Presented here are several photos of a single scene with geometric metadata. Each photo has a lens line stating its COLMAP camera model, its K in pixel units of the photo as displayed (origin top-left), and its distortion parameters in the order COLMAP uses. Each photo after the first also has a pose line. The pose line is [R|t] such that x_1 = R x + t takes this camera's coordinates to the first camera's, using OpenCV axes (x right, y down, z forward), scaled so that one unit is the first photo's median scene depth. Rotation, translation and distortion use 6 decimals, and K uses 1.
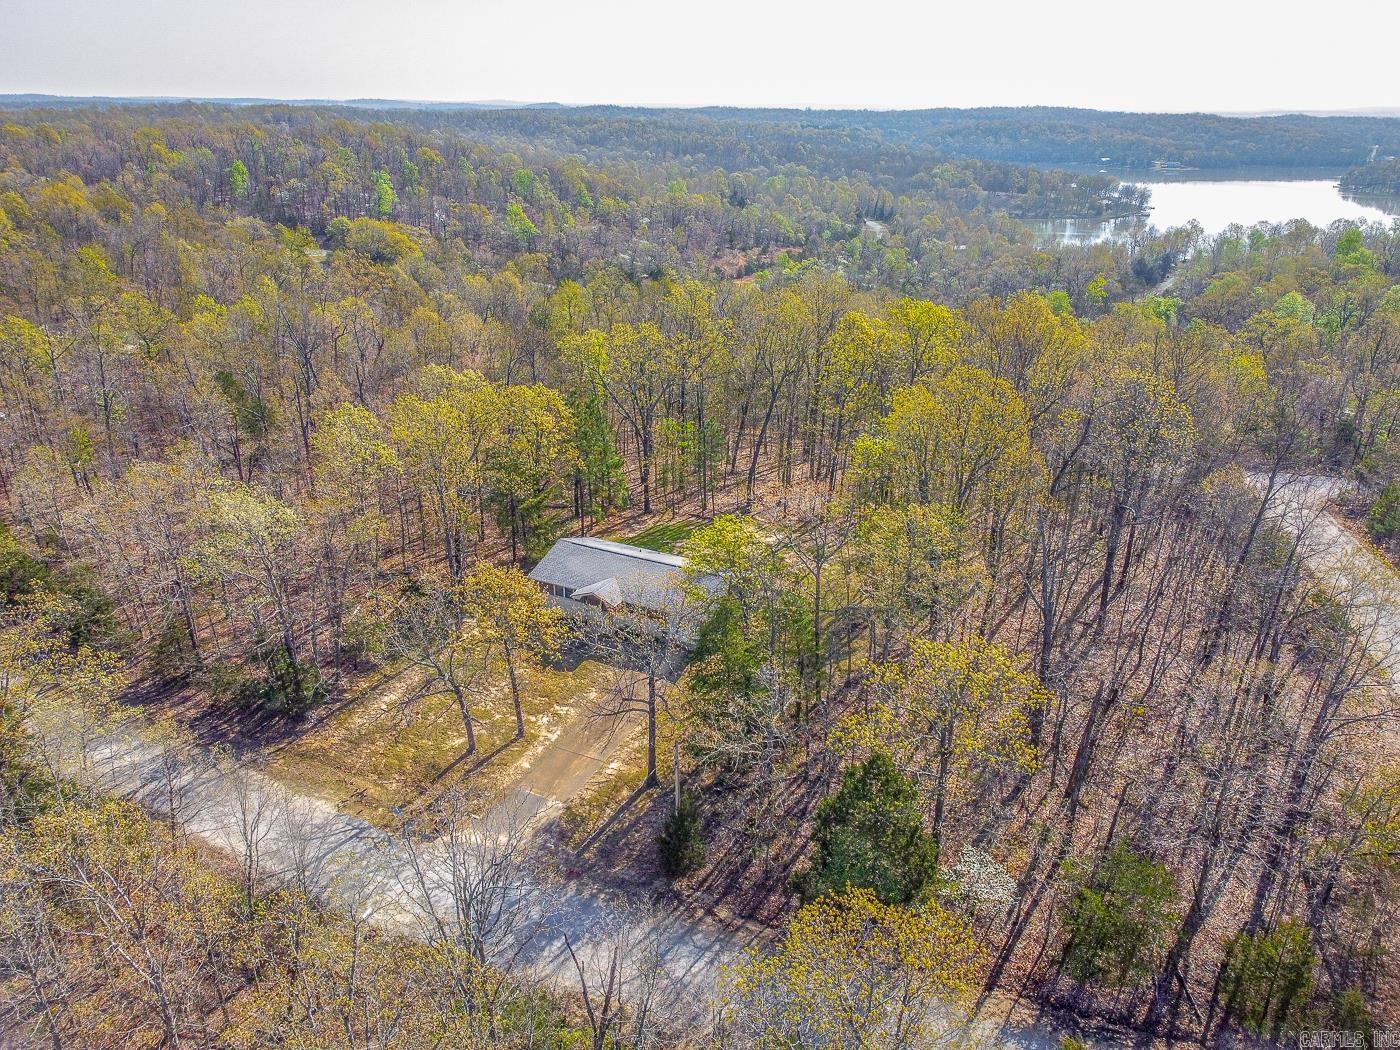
lens RADIAL K [[1051.2, 0, 709.1], [0, 1051.2, 524.1], [0, 0, 1]] dist [-0.004191, -0.004809]
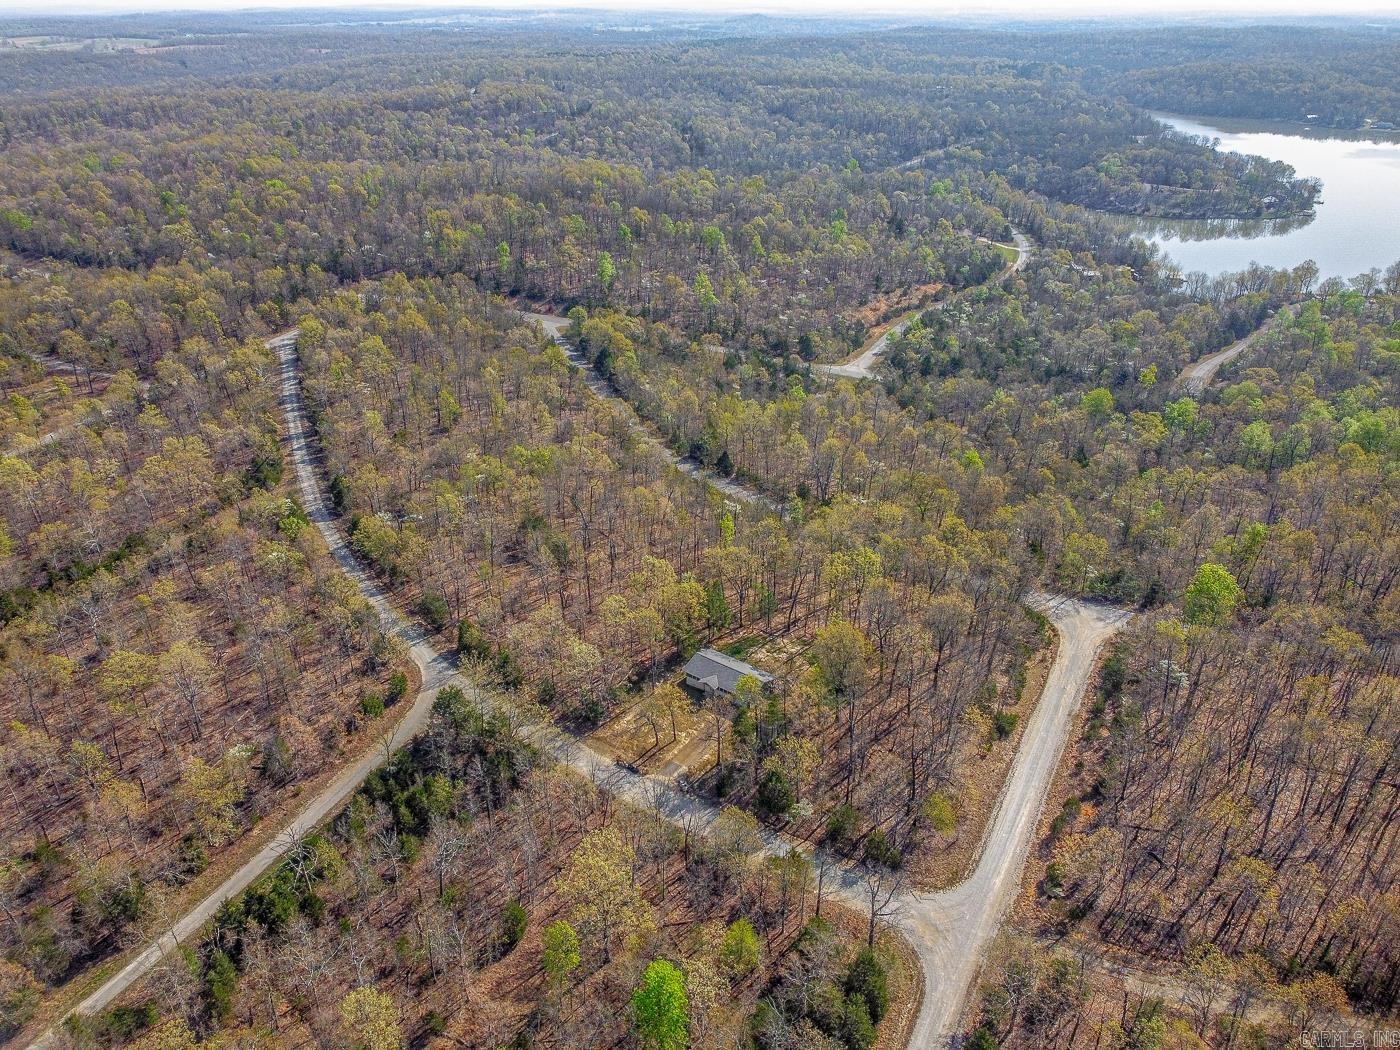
lens RADIAL K [[1051.2, 0, 697.1], [0, 1051.2, 526.9], [0, 0, 1]] dist [-0.004191, -0.004809]
pose [[0.981854, 0.067523, -0.177210, 0.052657], [-0.051415, 0.994247, 0.093970, -0.098855], [0.182536, -0.083154, 0.979677, -0.263063]]
